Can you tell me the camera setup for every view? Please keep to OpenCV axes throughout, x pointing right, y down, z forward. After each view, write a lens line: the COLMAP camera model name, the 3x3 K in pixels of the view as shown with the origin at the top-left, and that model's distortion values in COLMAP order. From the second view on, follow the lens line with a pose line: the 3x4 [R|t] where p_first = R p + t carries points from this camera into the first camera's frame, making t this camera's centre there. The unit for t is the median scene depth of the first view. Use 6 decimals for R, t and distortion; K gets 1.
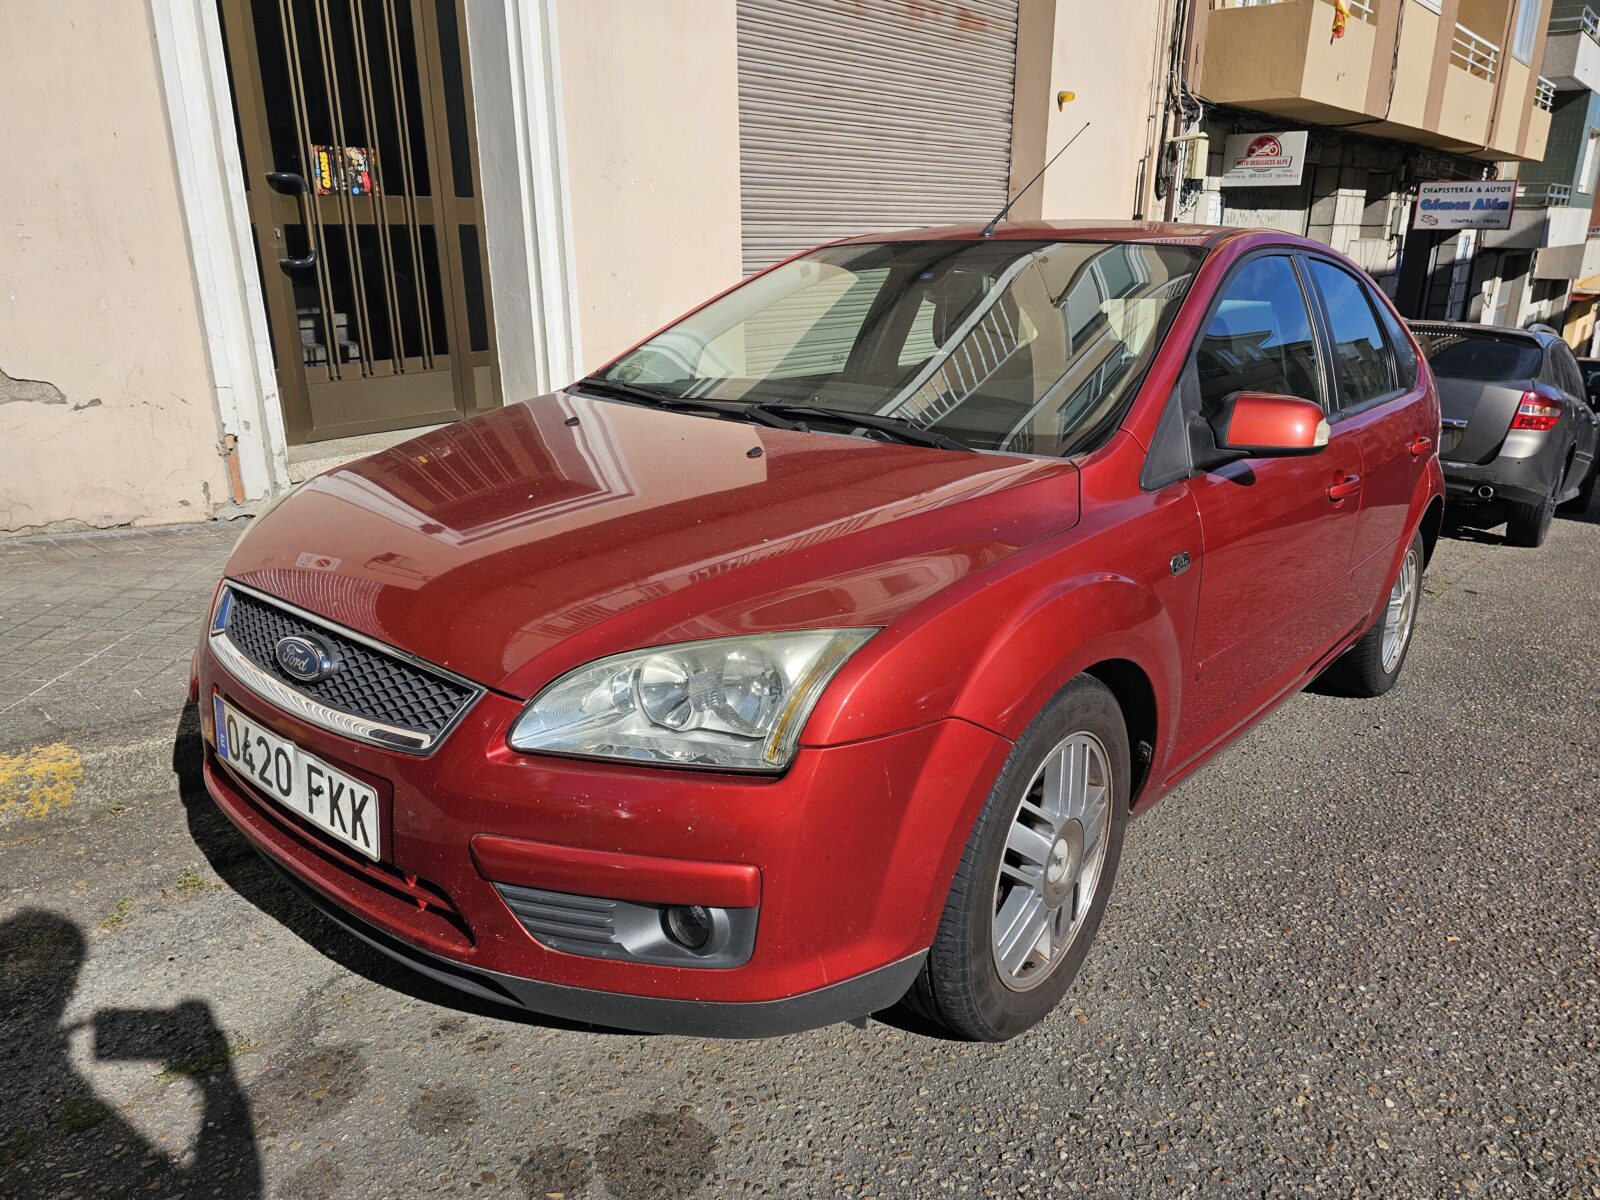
lens RADIAL K [[1095.4, 0, 809.2], [0, 1095.4, 594.2], [0, 0, 1]] dist [0.066246, -0.063902]
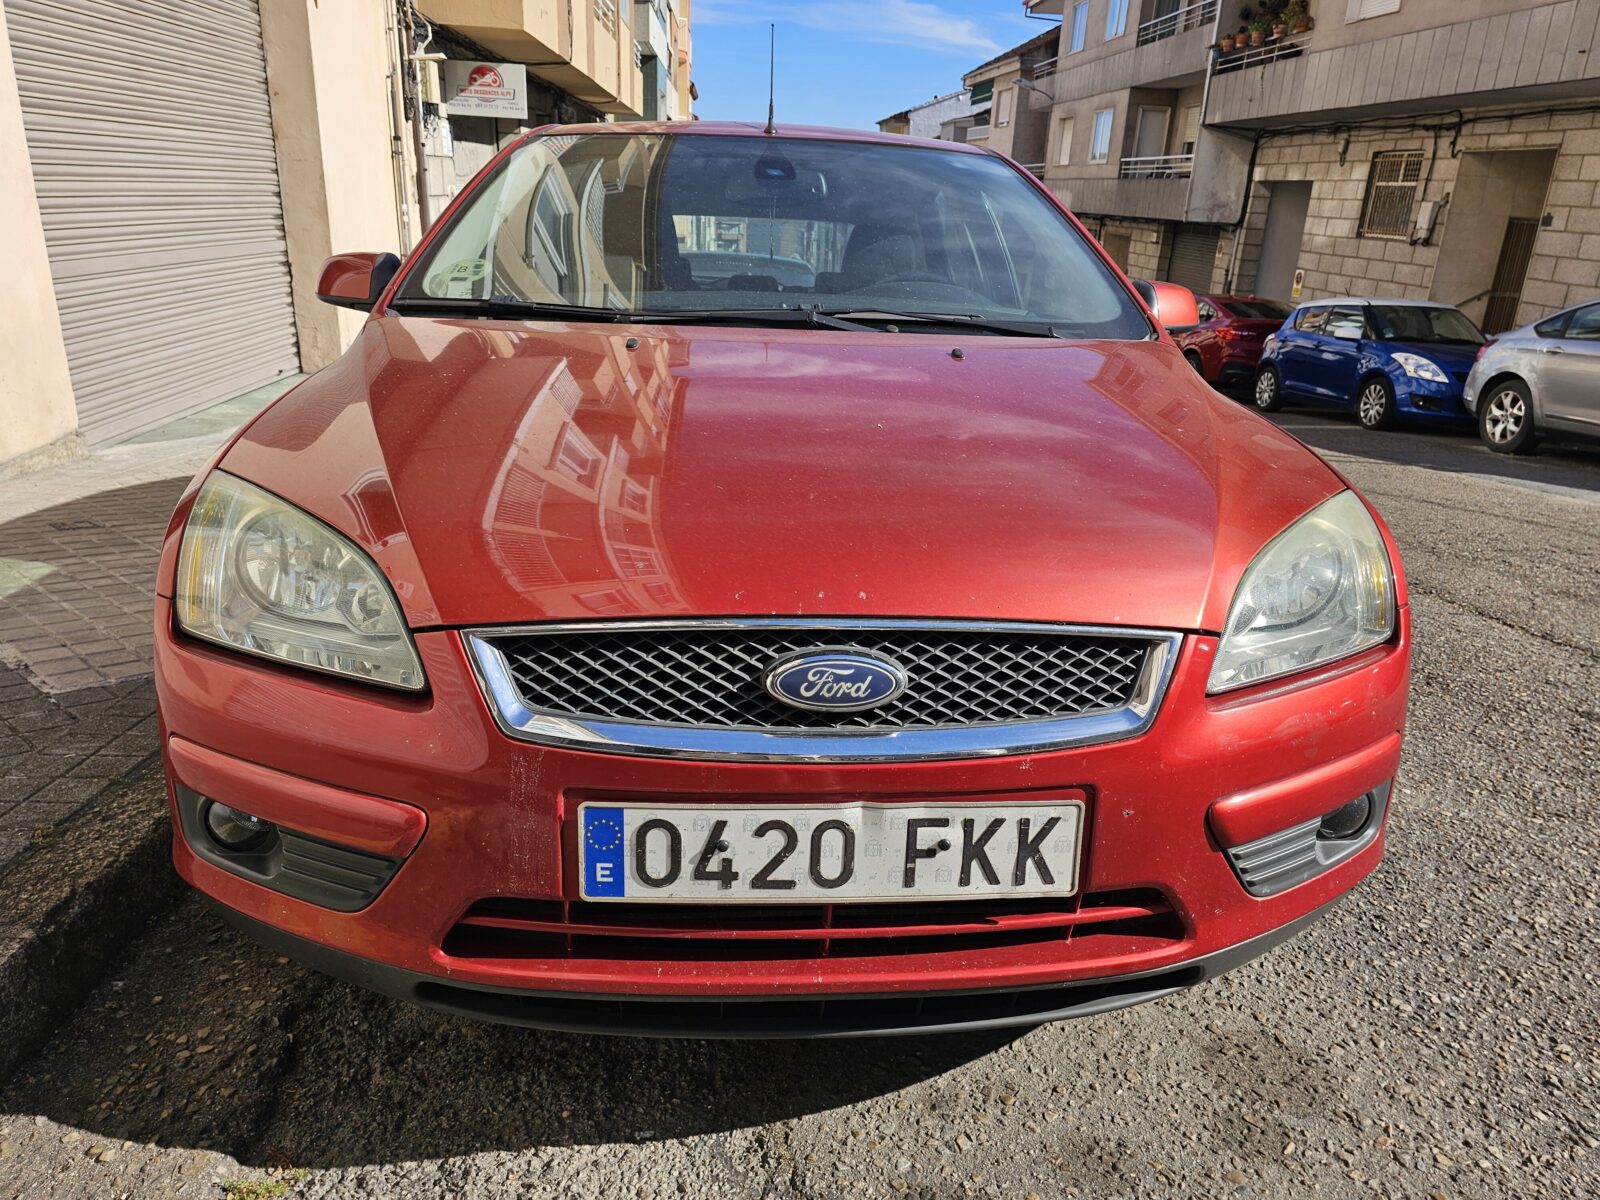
lens RADIAL K [[1095.4, 0, 809.2], [0, 1095.4, 594.2], [0, 0, 1]] dist [0.066246, -0.063902]
pose [[0.721539, -0.208381, 0.660272, -0.145573], [0.175376, 0.977541, 0.116861, -0.012692], [-0.669794, 0.031476, 0.741879, 0.080281]]
